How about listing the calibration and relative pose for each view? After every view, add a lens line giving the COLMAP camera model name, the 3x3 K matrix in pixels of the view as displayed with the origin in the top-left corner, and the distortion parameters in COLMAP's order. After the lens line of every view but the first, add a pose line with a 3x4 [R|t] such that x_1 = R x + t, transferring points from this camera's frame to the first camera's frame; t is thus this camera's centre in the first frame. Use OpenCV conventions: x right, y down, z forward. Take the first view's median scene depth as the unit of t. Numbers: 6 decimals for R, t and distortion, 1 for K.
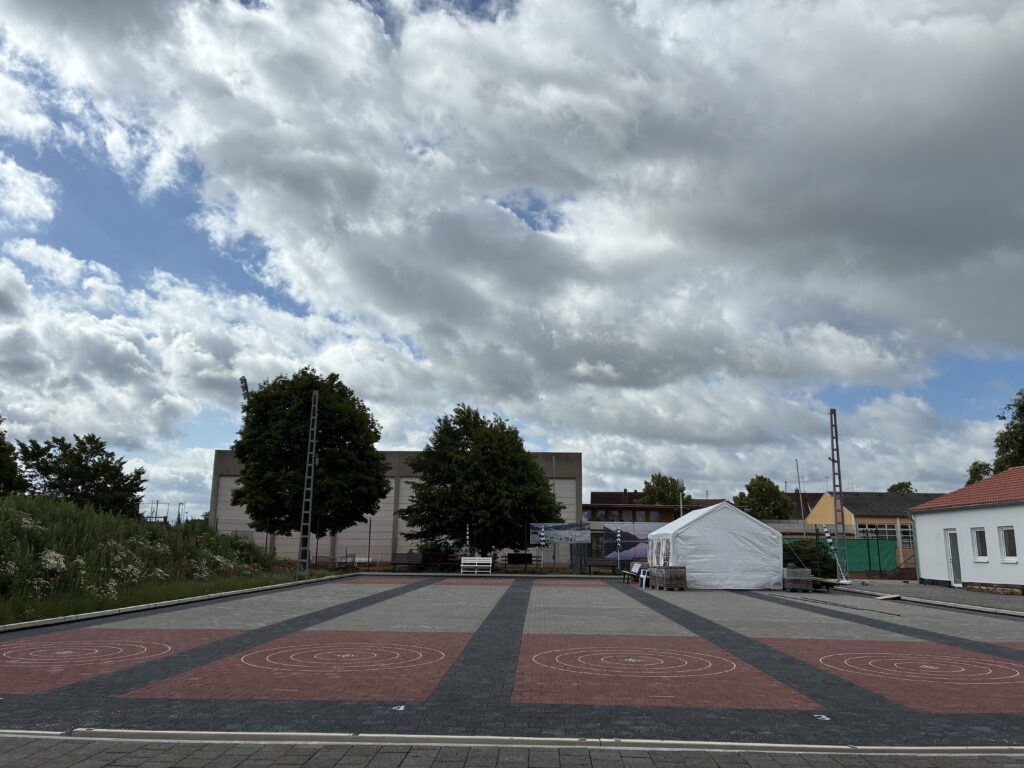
lens RADIAL K [[777.2, 0, 513.6], [0, 777.2, 367.6], [0, 0, 1]] dist [0.048997, -0.055792]
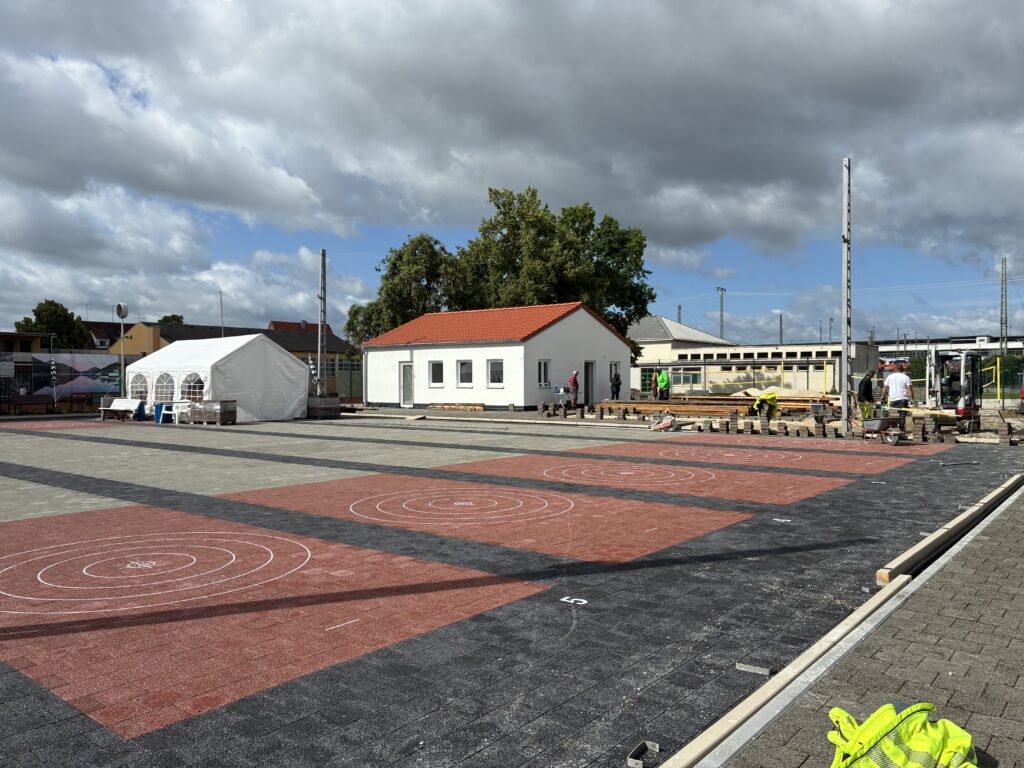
lens RADIAL K [[777.2, 0, 507.6], [0, 777.2, 383.6], [0, 0, 1]] dist [0.048997, -0.055792]
pose [[0.600346, -0.018501, 0.799527, -0.242436], [-0.168264, 0.974432, 0.148894, 0.026213], [-0.781839, -0.223920, 0.581883, 0.133288]]
